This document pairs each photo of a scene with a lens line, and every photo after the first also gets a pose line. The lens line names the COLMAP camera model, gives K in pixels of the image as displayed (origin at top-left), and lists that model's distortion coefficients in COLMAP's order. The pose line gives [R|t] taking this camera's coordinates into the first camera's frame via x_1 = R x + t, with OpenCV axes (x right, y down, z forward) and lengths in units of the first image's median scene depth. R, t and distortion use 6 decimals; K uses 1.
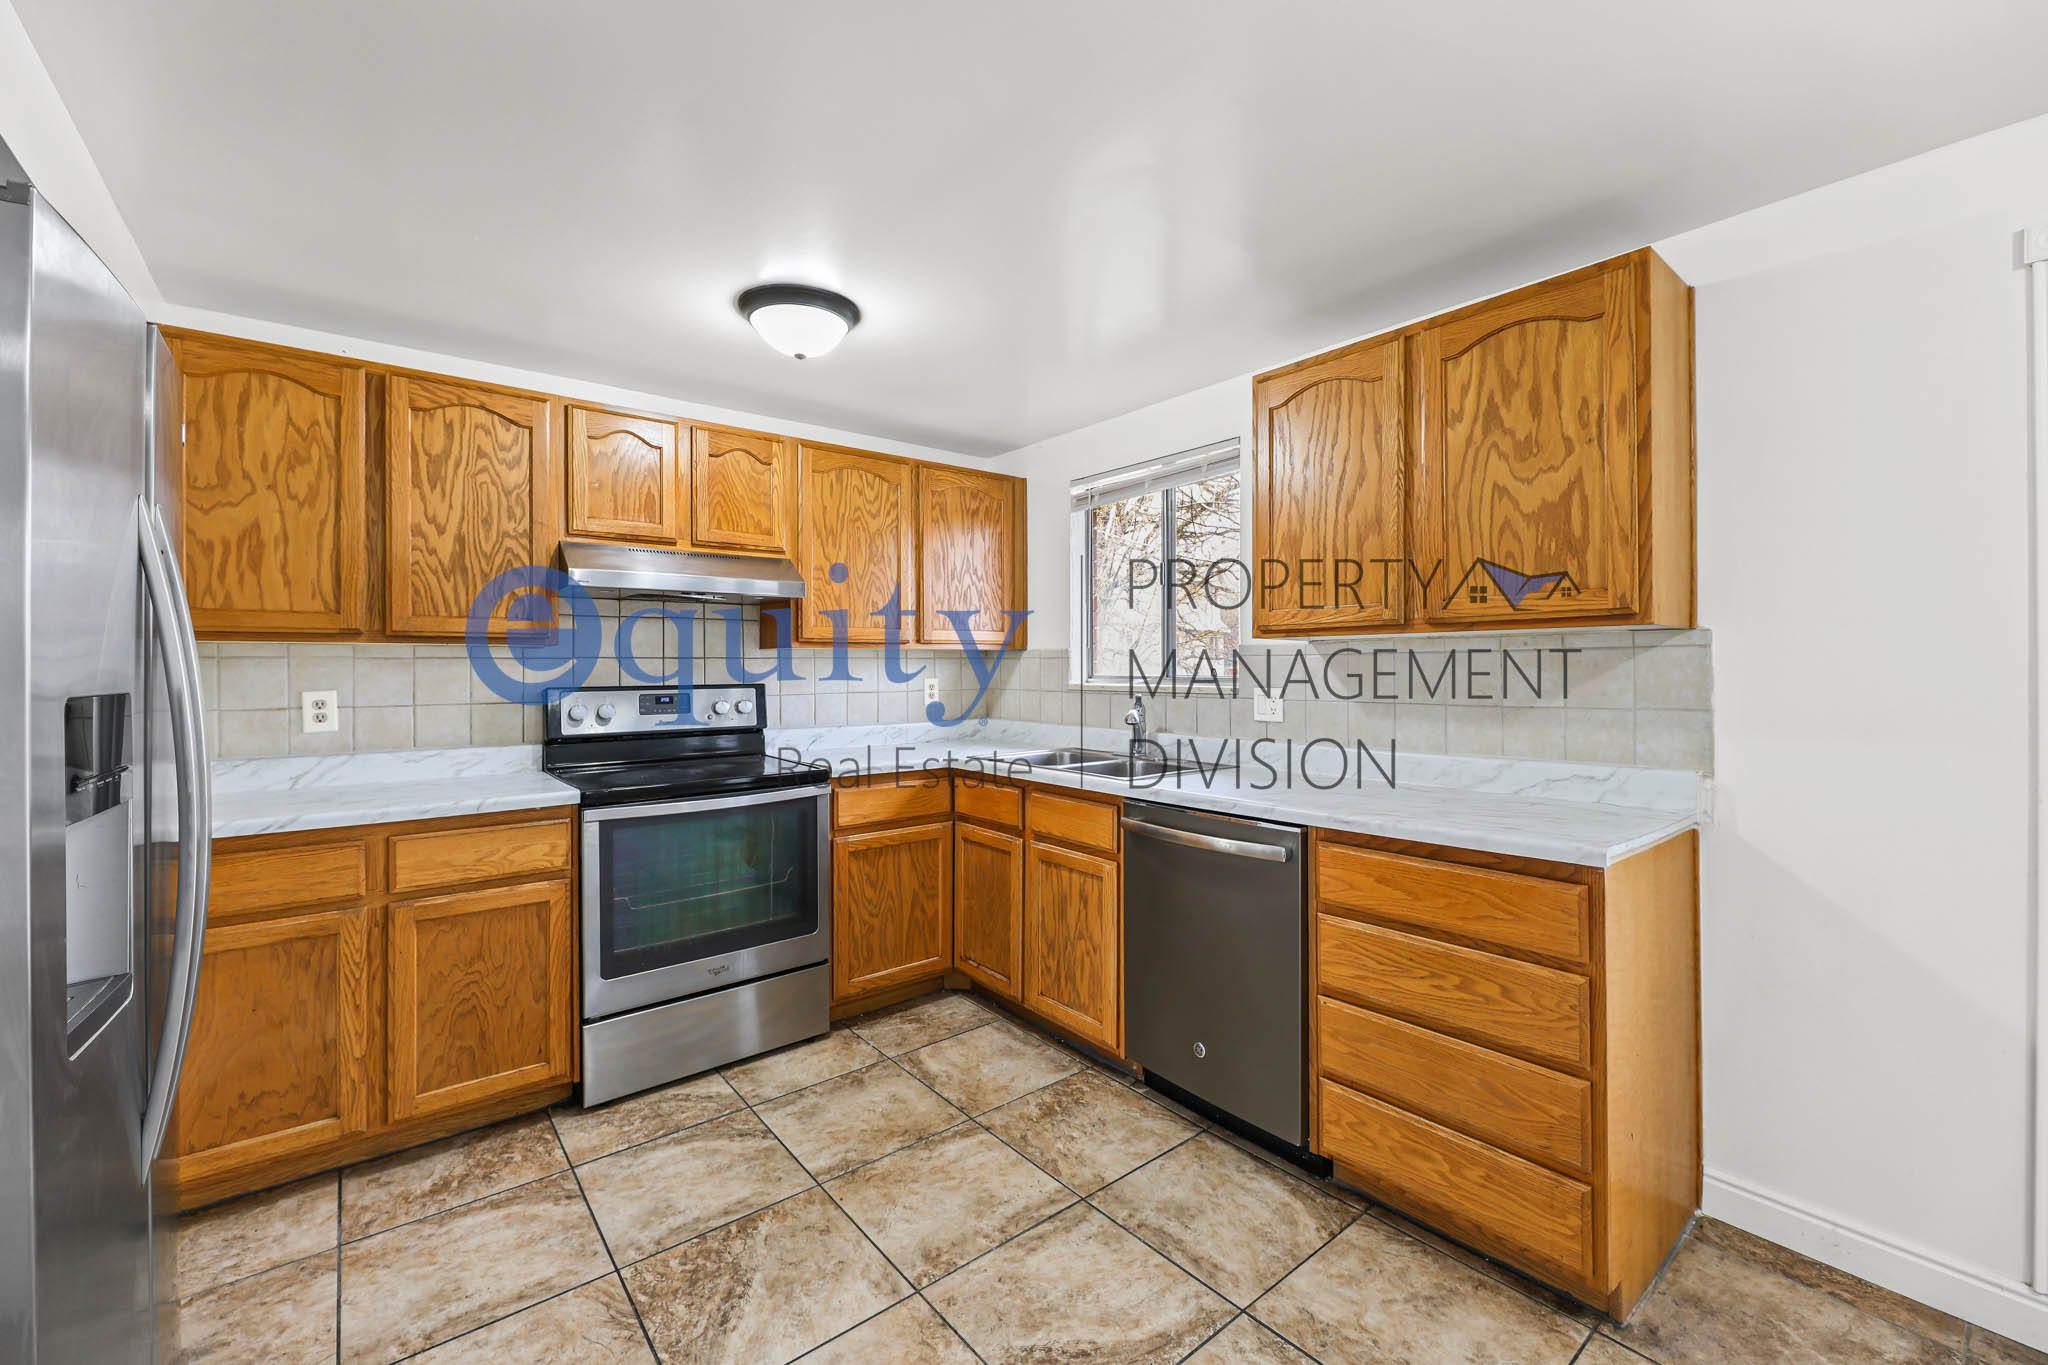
lens RADIAL K [[836.9, 0, 1024.0], [0, 836.9, 682.5], [0, 0, 1]] dist [-0.002381, -0.000549]
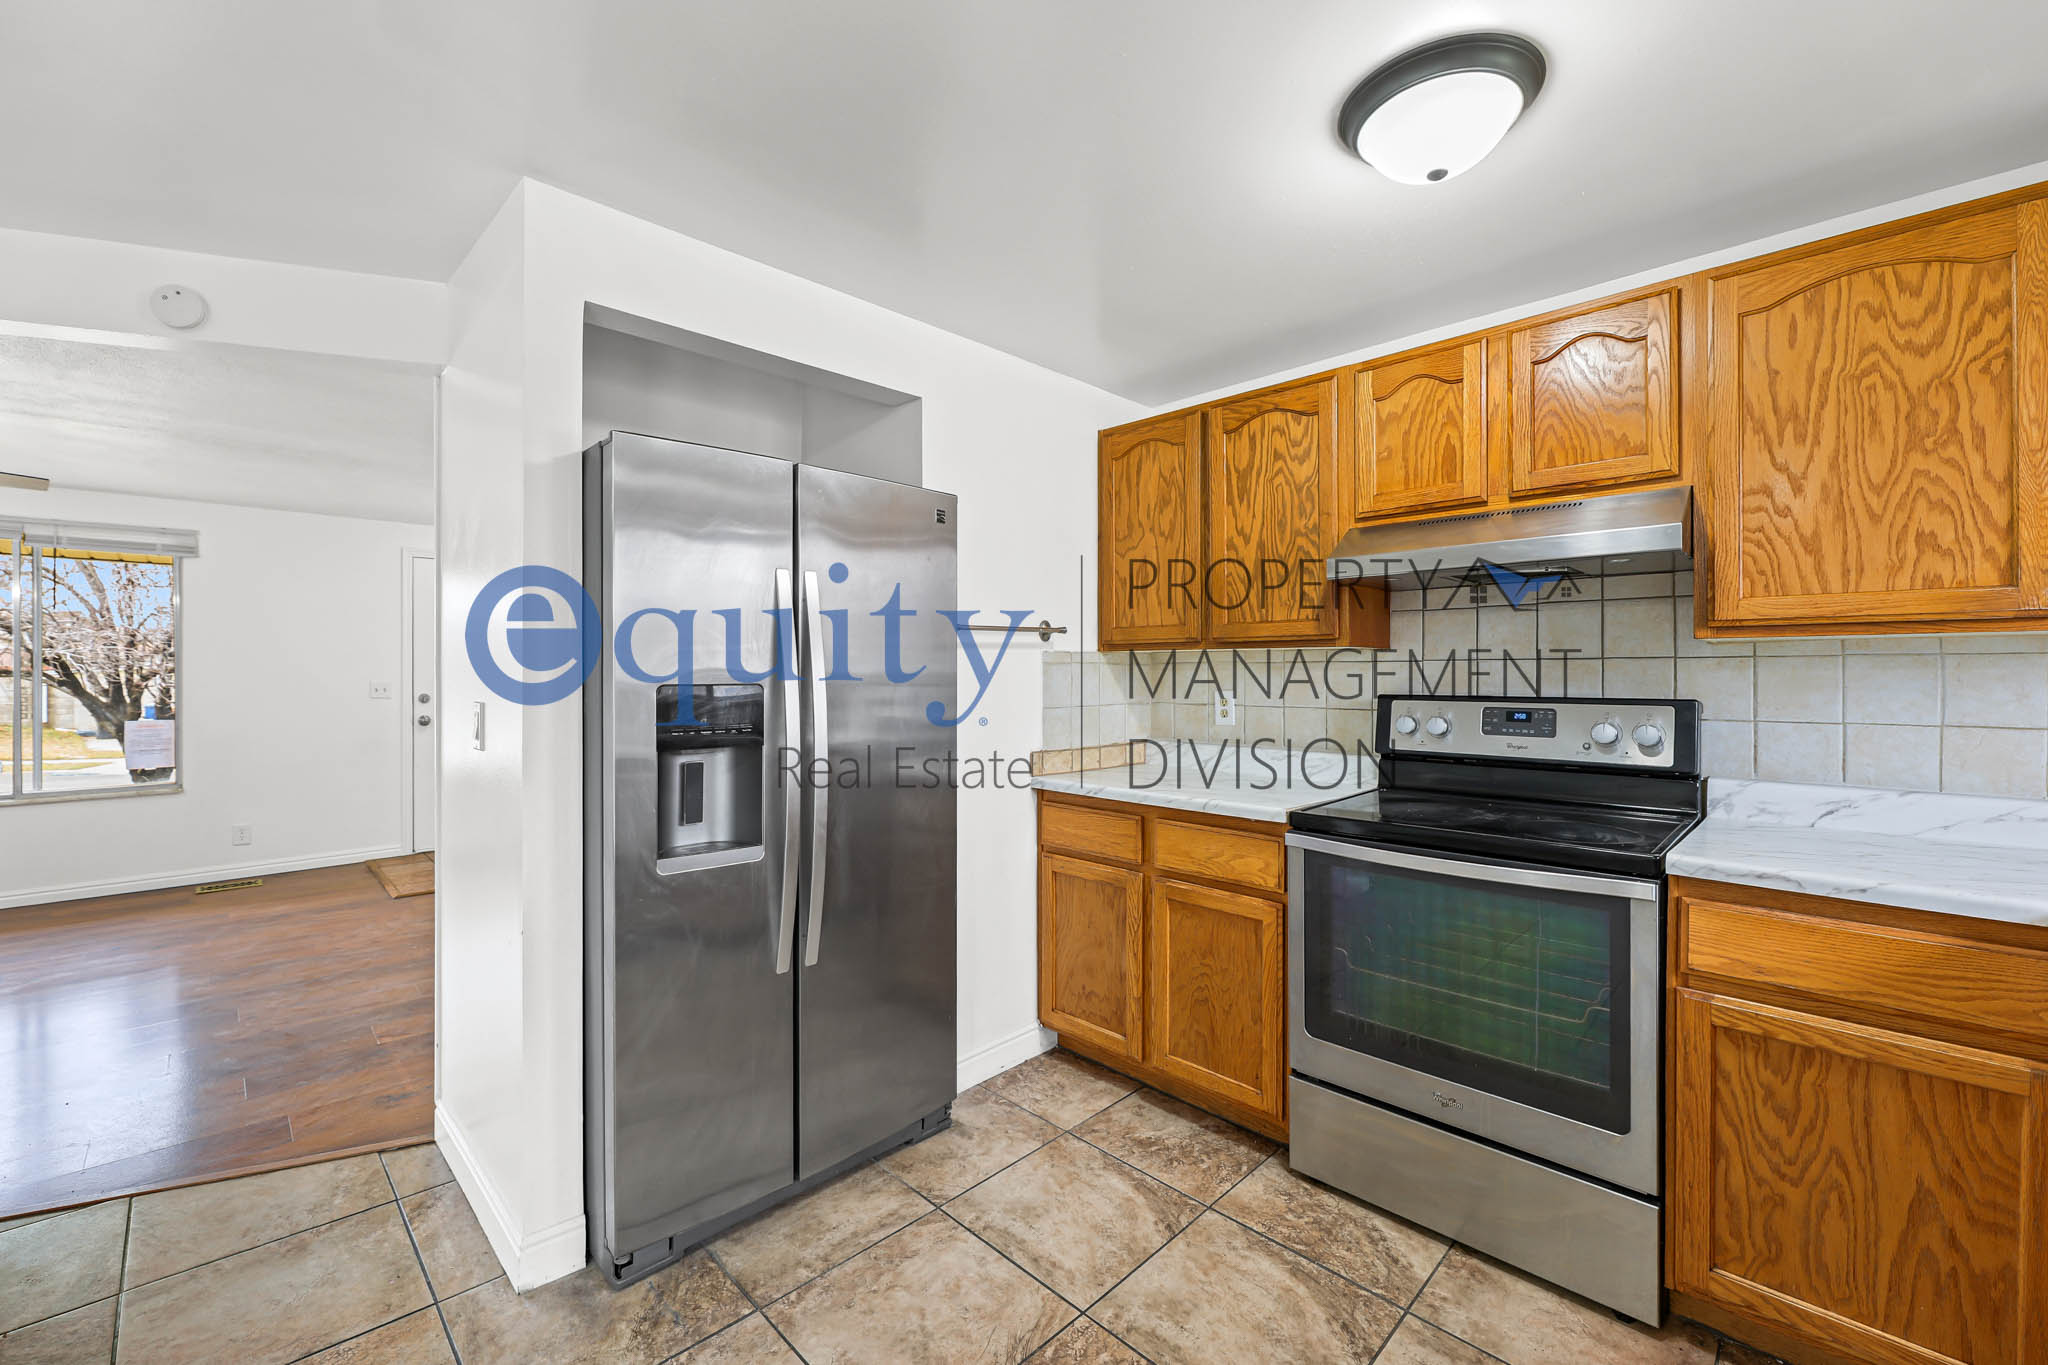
lens RADIAL K [[836.9, 0, 1024.0], [0, 836.9, 682.5], [0, 0, 1]] dist [-0.002381, -0.000549]
pose [[0.099629, 0.015613, -0.994902, 0.291294], [-0.021414, 0.999679, 0.013543, -0.010768], [0.994794, 0.019956, 0.099932, 0.560445]]
